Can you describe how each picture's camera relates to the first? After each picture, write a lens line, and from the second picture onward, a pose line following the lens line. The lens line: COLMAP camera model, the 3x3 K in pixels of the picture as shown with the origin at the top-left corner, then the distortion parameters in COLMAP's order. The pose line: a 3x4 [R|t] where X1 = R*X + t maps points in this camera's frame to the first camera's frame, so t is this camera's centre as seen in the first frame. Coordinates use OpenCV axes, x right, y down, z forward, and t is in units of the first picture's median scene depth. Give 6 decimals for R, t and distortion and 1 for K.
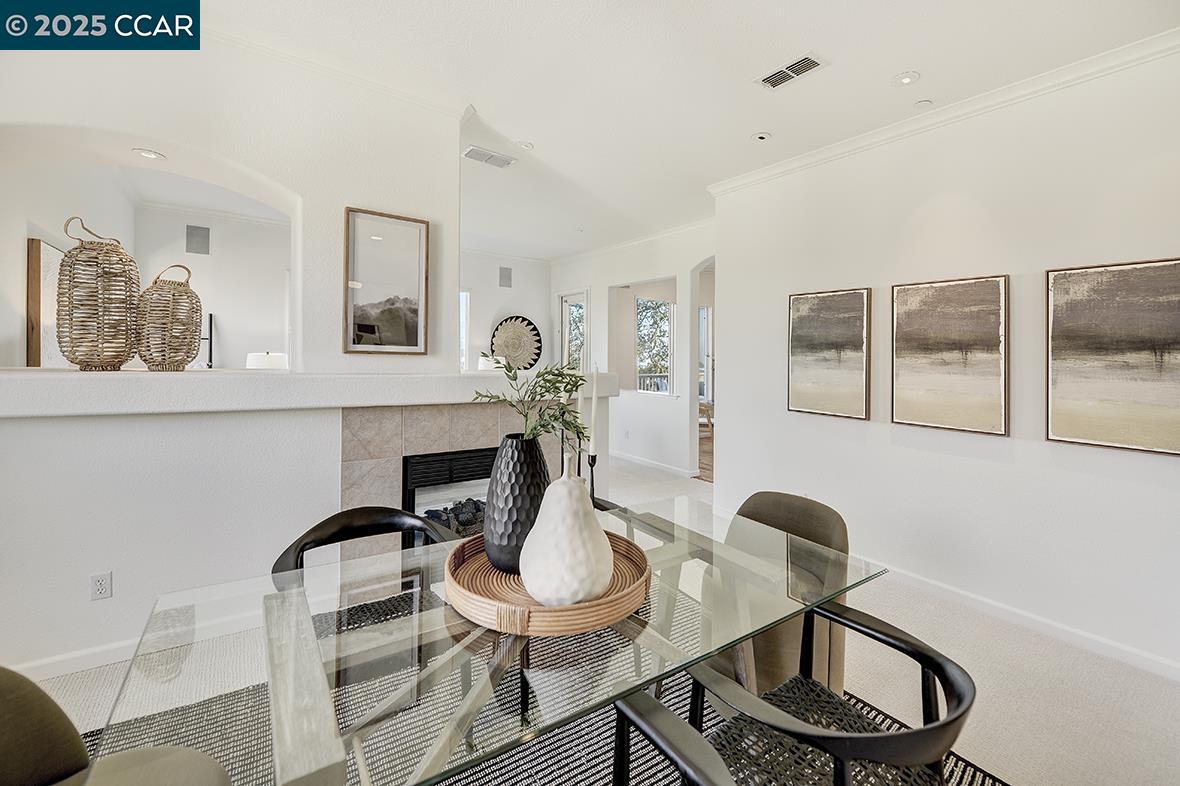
lens RADIAL K [[481.0, 0, 591.9], [0, 481.0, 352.0], [0, 0, 1]] dist [-0.001822, -0.000109]
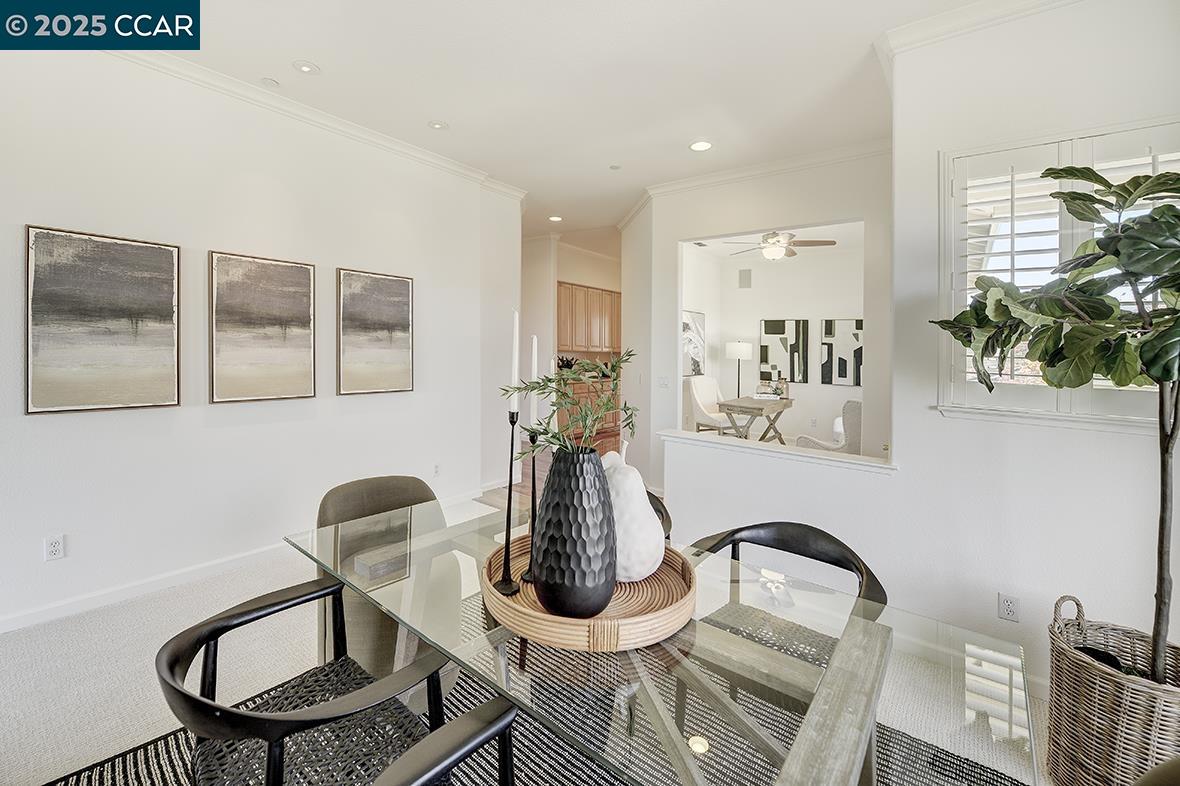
lens RADIAL K [[489.4, 0, 555.2], [0, 489.4, 342.3], [0, 0, 1]] dist [0.000837, -0.000018]
pose [[-0.231655, -0.022893, 0.972529, -0.368973], [-0.038697, 0.999149, 0.014302, -0.004696], [-0.972028, -0.034321, -0.232344, 0.517957]]
